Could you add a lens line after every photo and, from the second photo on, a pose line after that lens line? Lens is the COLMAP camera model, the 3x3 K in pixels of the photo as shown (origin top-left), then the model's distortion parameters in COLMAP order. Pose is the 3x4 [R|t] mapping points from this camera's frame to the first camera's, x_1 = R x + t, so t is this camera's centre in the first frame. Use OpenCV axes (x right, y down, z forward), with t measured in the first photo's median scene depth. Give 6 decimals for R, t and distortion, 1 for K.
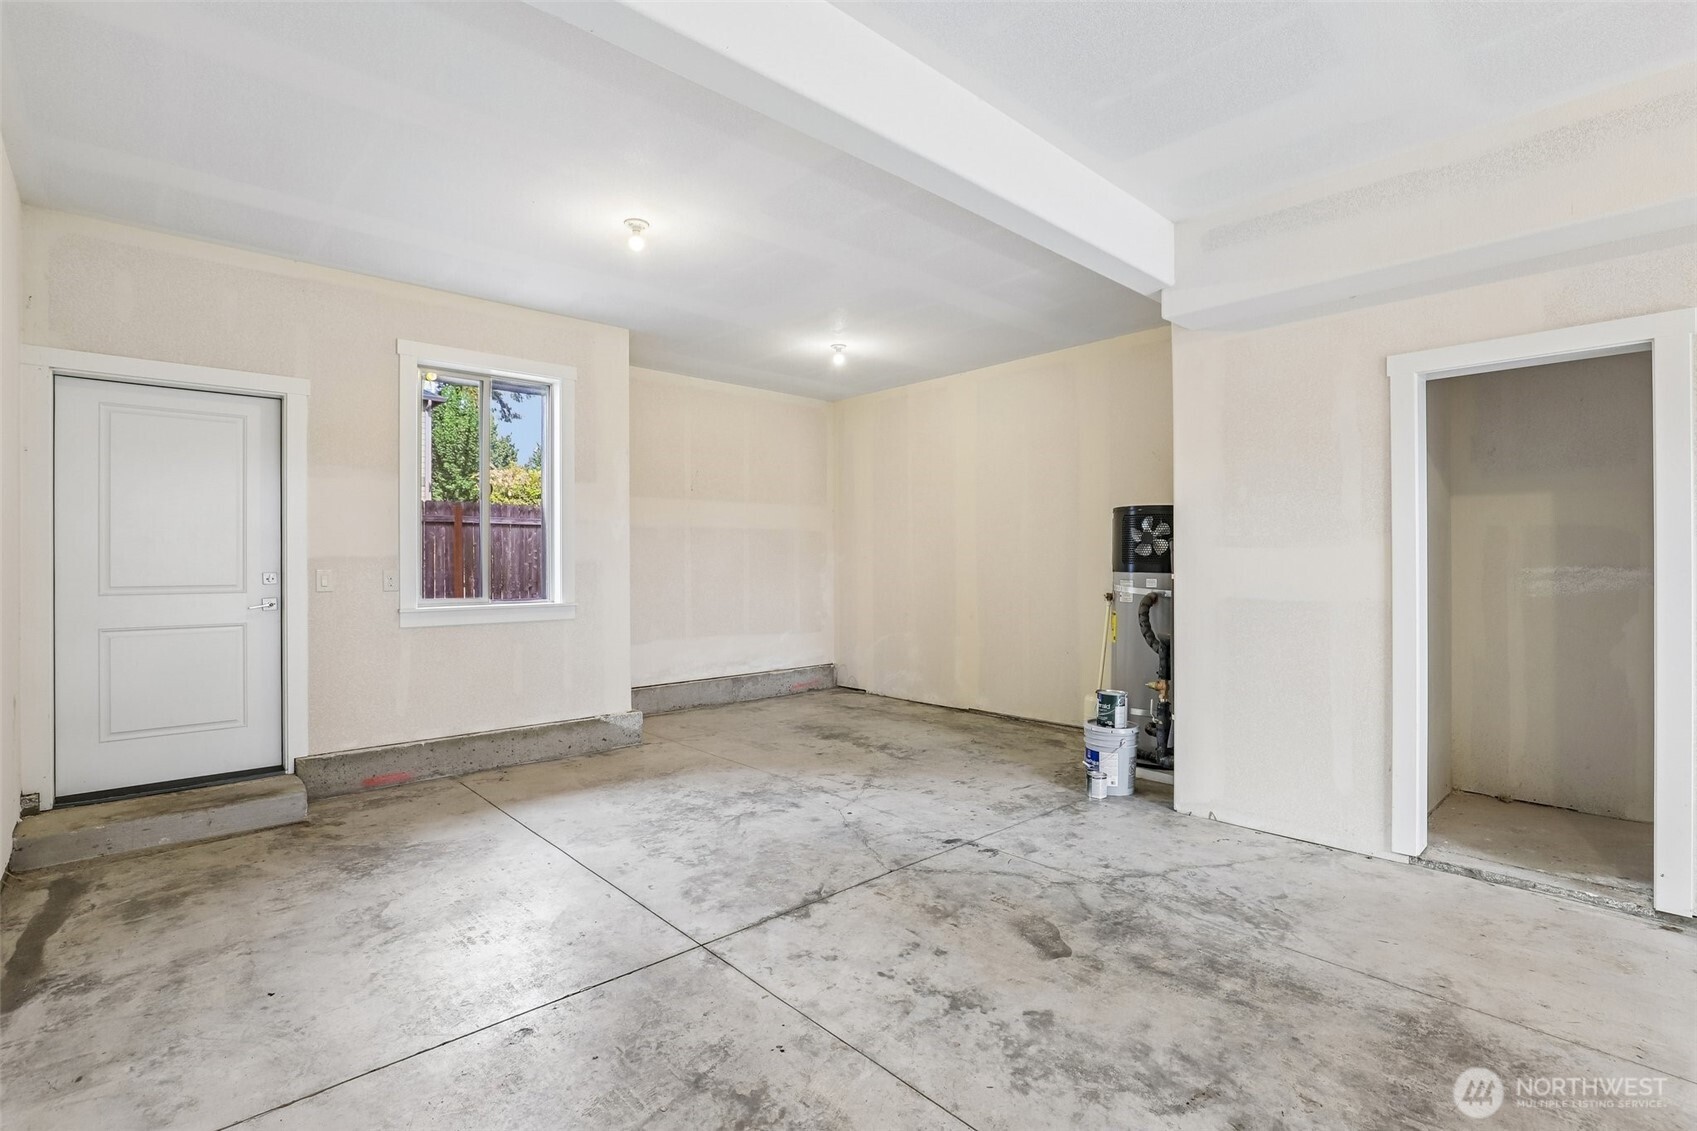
lens RADIAL K [[791.5, 0, 850.6], [0, 791.5, 559.2], [0, 0, 1]] dist [-0.006151, 0.000703]
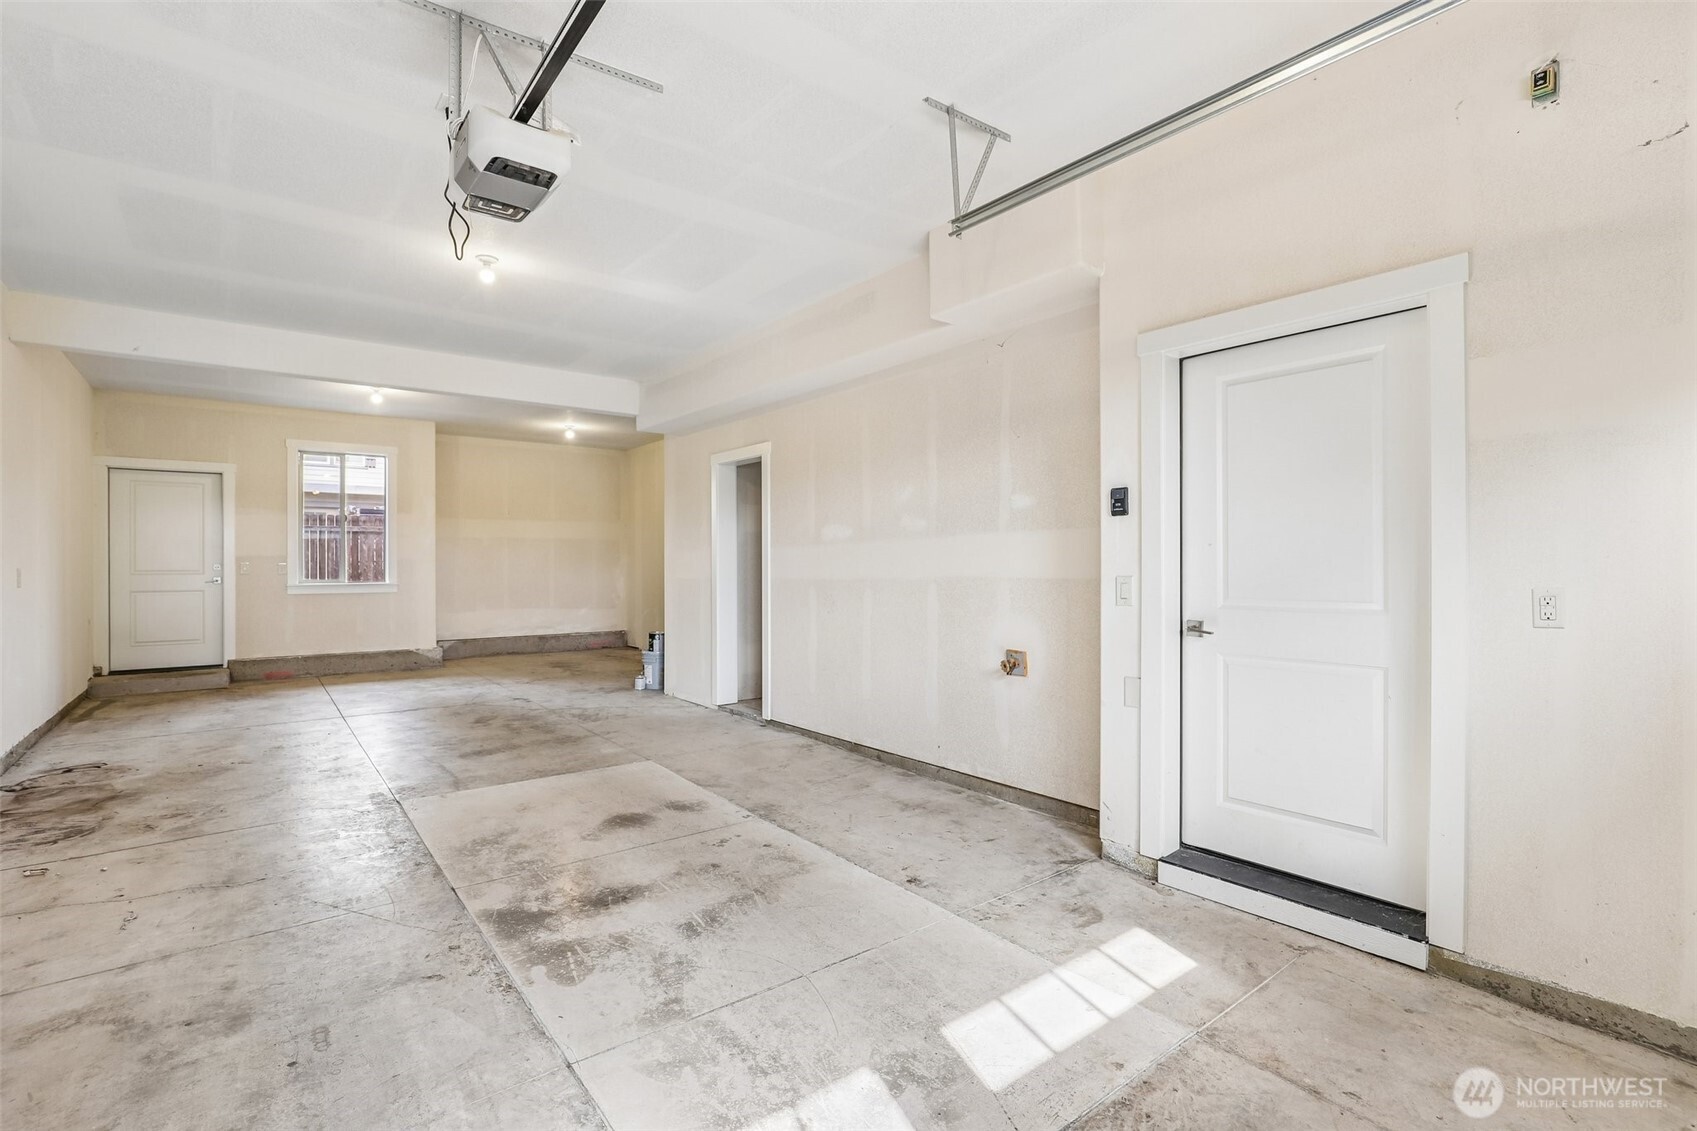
lens RADIAL K [[791.5, 0, 847.2], [0, 791.5, 566.7], [0, 0, 1]] dist [-0.006151, 0.000703]
pose [[0.995761, 0.002398, -0.091946, 0.888113], [-0.001884, 0.999982, 0.005675, 0.008807], [0.091958, -0.005477, 0.995748, -0.707785]]
